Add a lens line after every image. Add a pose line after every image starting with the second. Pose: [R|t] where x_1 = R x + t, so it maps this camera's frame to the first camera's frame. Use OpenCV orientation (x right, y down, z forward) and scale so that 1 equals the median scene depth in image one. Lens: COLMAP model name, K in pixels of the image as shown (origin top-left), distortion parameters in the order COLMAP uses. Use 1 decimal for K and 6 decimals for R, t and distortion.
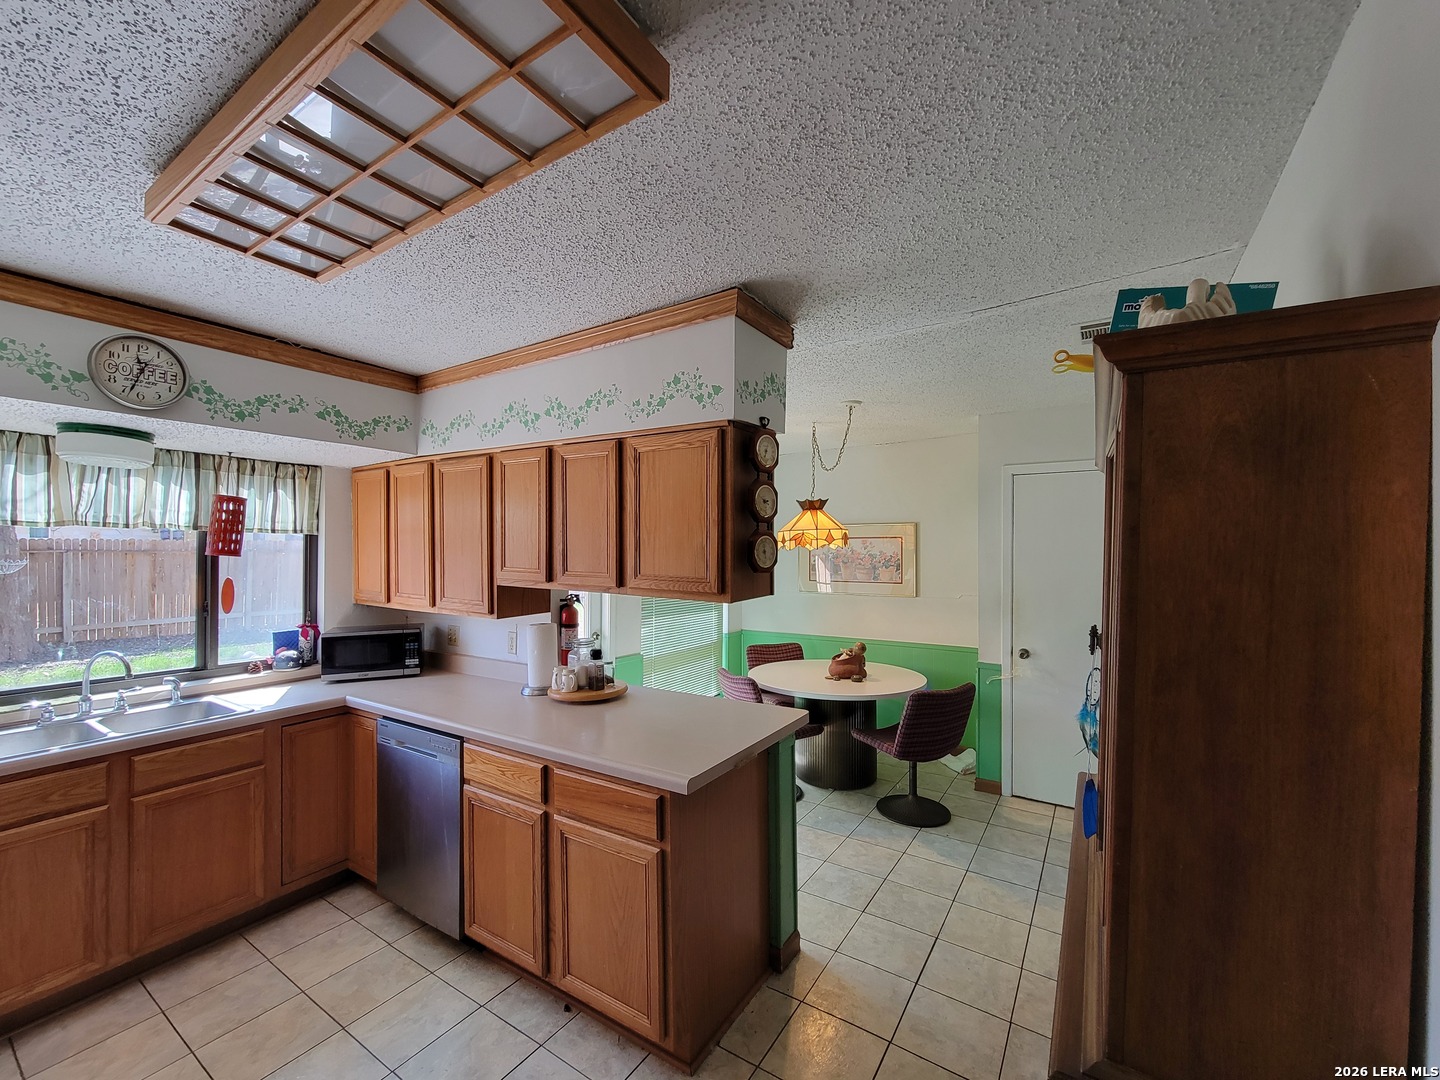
lens RADIAL K [[591.1, 0, 712.6], [0, 591.1, 545.1], [0, 0, 1]] dist [0.002520, -0.001223]
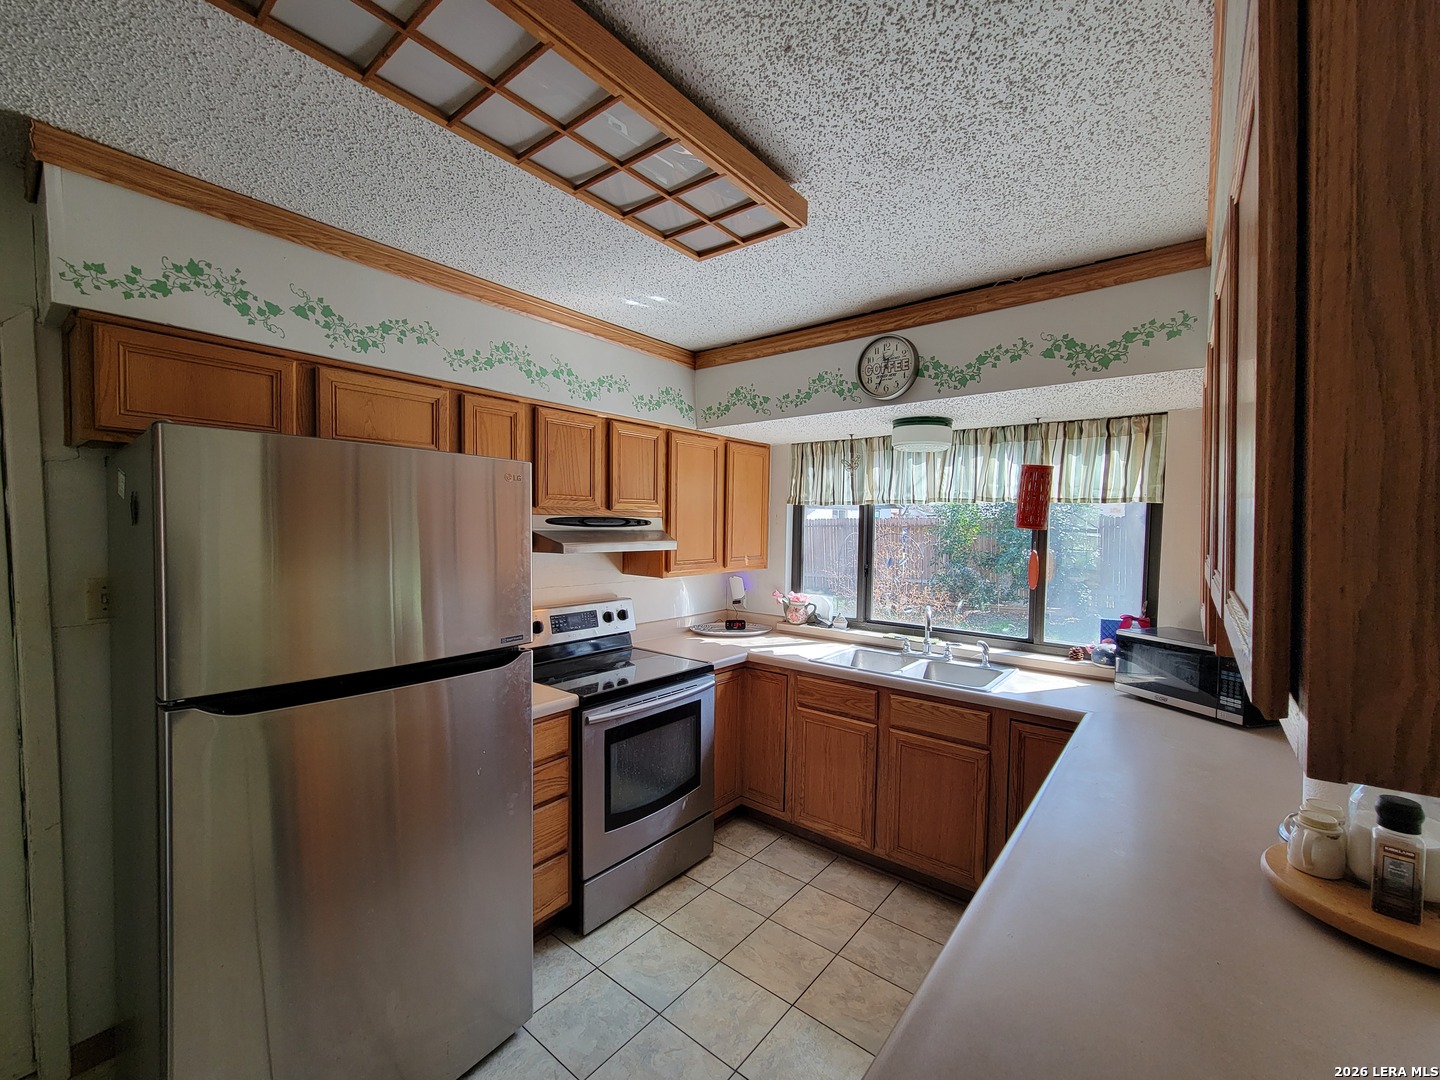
lens RADIAL K [[591.1, 0, 721.0], [0, 591.1, 547.1], [0, 0, 1]] dist [0.002520, -0.001223]
pose [[-0.091247, 0.038666, -0.995077, 0.205435], [0.000230, 0.999247, 0.038807, 0.013136], [0.995828, 0.003312, -0.091187, 0.690421]]
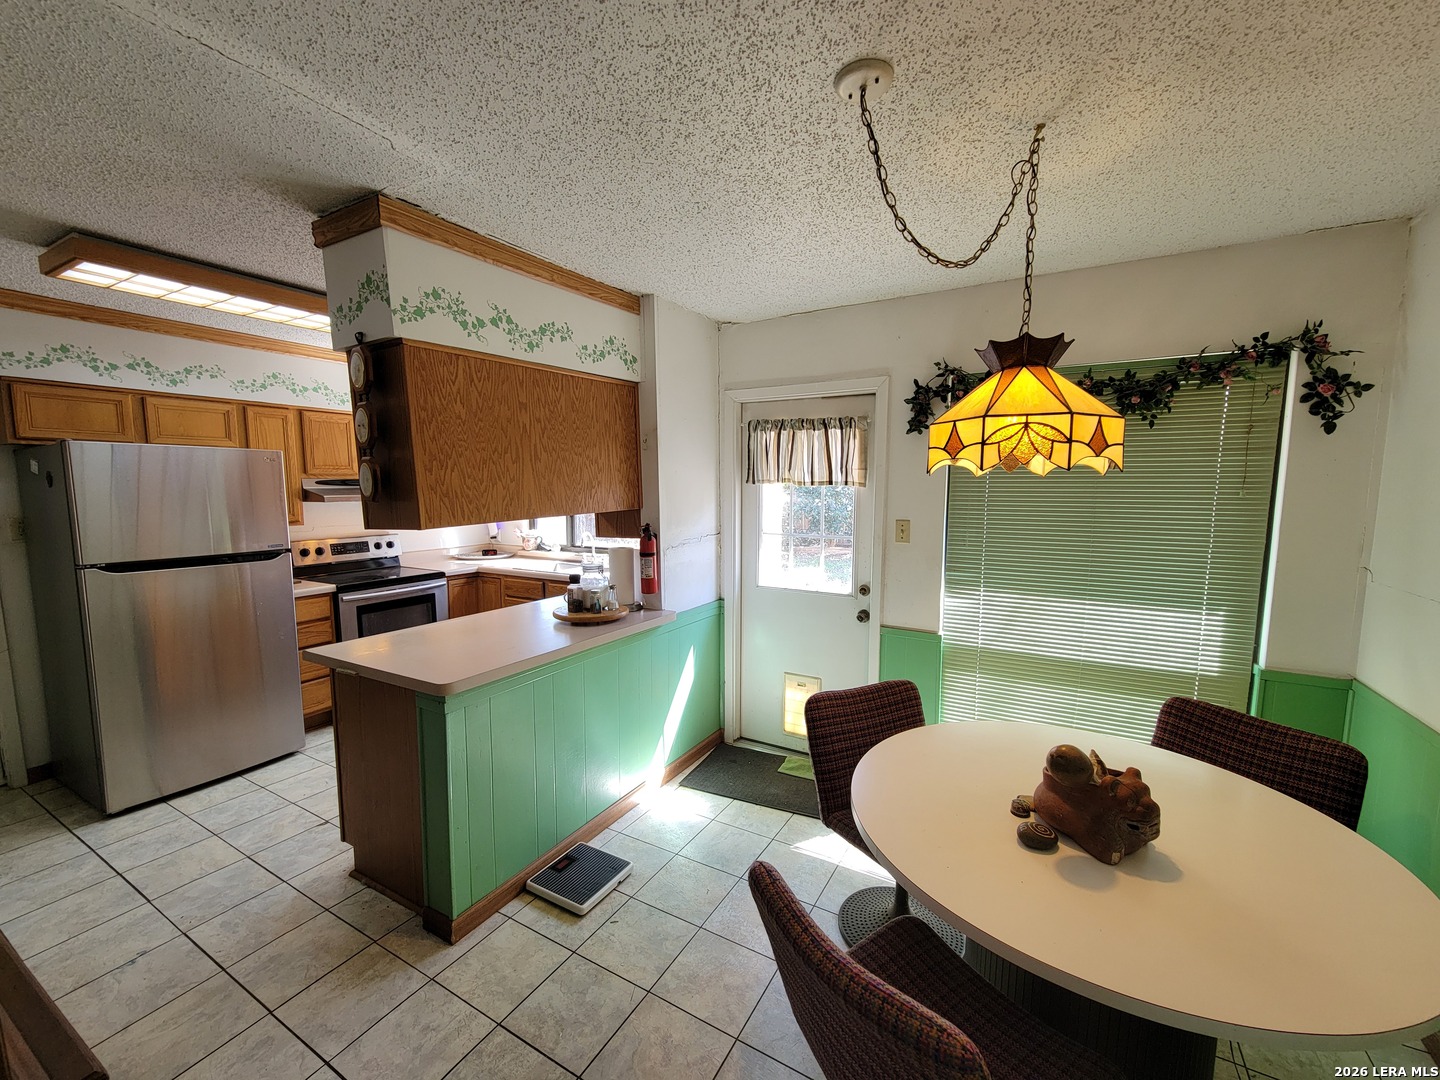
lens RADIAL K [[591.1, 0, 723.3], [0, 591.1, 547.3], [0, 0, 1]] dist [0.002520, -0.001223]
pose [[0.068272, 0.112356, -0.991320, 0.942589], [0.009807, 0.993515, 0.113280, 0.010995], [0.997619, -0.017455, 0.066727, 1.315362]]
